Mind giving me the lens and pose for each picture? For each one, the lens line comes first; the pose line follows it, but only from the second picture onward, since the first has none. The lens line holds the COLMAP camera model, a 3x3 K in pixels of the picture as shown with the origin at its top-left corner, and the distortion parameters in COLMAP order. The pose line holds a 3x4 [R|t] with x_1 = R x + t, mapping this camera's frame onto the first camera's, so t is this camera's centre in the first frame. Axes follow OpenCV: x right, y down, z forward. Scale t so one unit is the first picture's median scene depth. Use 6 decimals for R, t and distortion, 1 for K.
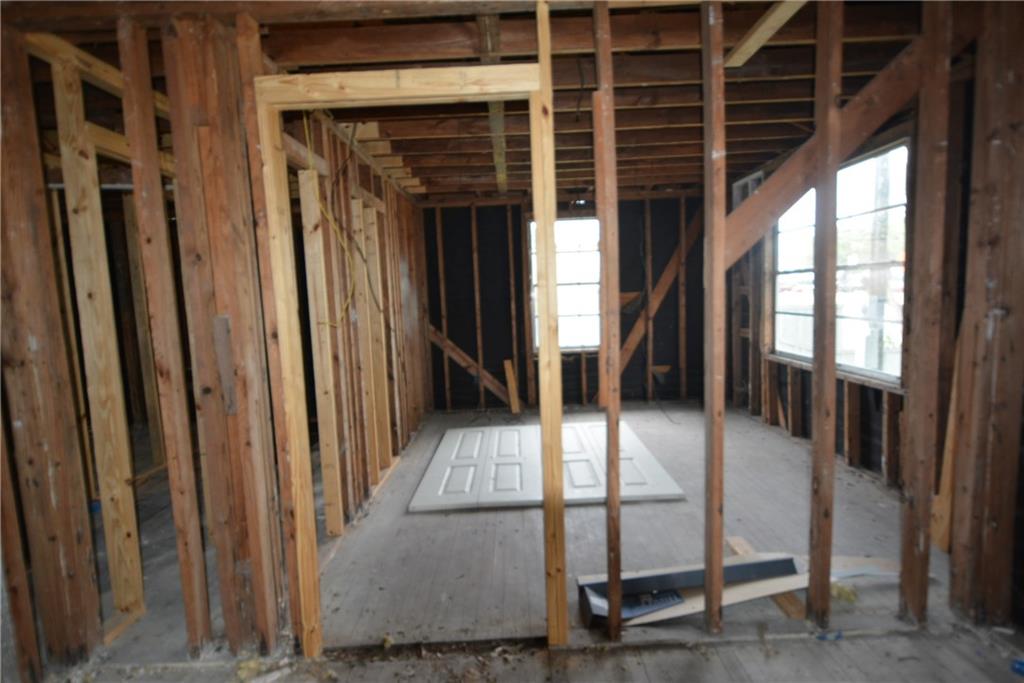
lens RADIAL K [[530.0, 0, 503.3], [0, 530.0, 347.1], [0, 0, 1]] dist [-0.002911, -0.004150]
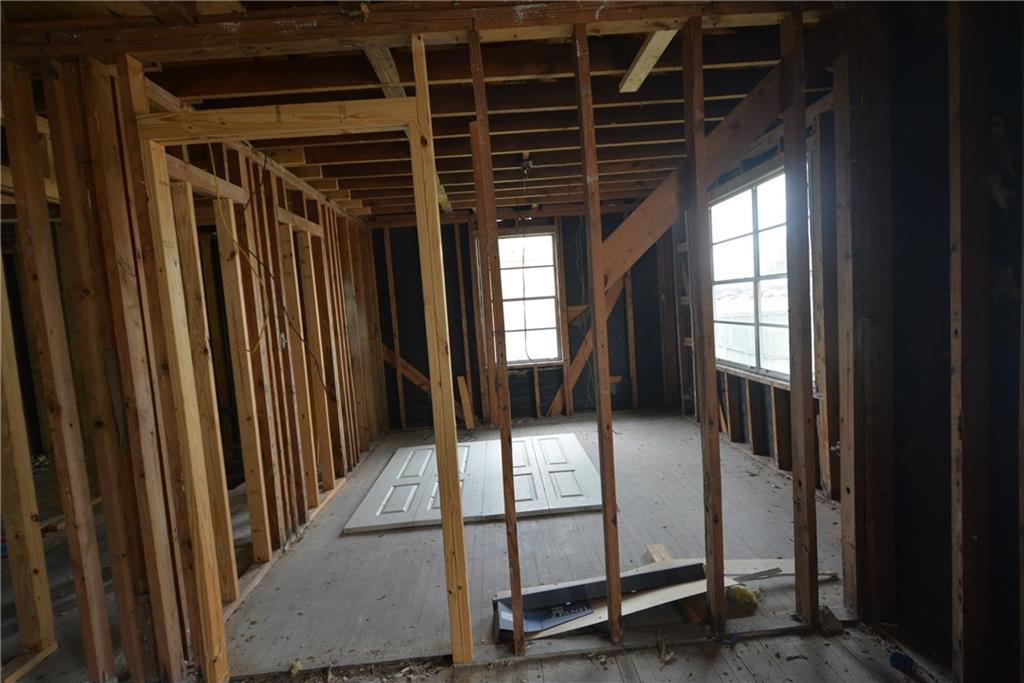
lens RADIAL K [[530.0, 0, 519.2], [0, 530.0, 345.2], [0, 0, 1]] dist [-0.002911, -0.004150]
pose [[0.998759, -0.034530, 0.035893, 0.173347], [0.035438, 0.999060, -0.024973, -0.011717], [-0.034997, 0.026214, 0.999044, -0.027004]]
